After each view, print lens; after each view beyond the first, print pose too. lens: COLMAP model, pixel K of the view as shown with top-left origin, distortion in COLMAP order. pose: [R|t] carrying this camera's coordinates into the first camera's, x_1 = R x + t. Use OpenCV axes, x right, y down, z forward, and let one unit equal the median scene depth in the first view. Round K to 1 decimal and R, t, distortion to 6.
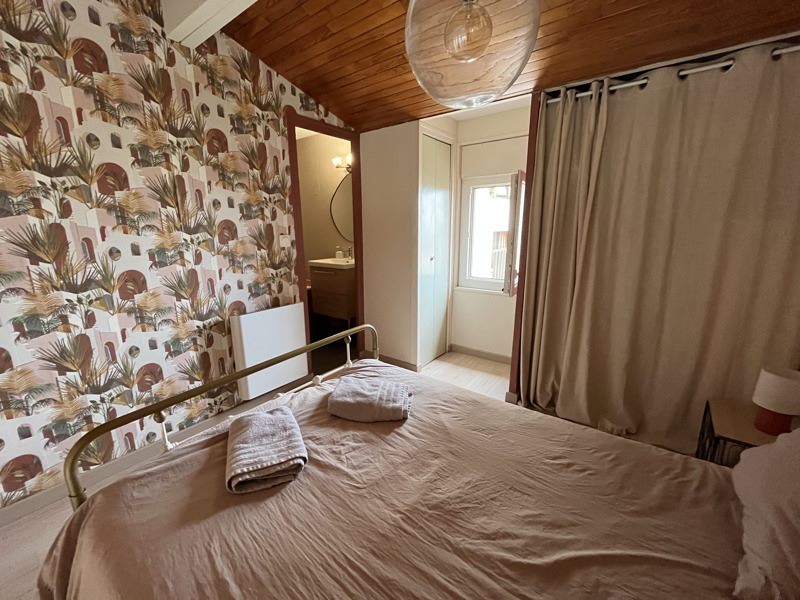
lens RADIAL K [[322.7, 0, 396.8], [0, 322.7, 300.3], [0, 0, 1]] dist [-0.003849, -0.000229]
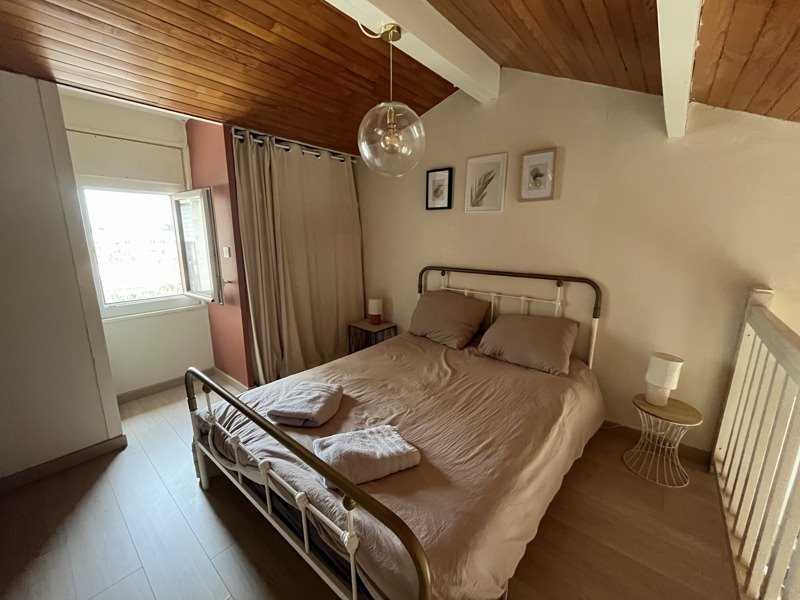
lens RADIAL K [[322.7, 0, 395.1], [0, 322.7, 299.2], [0, 0, 1]] dist [-0.003849, -0.000229]
pose [[0.056003, -0.192379, 0.979721, -1.676462], [0.220891, 0.959333, 0.175749, -0.233098], [-0.973689, 0.206569, 0.096220, 0.898939]]
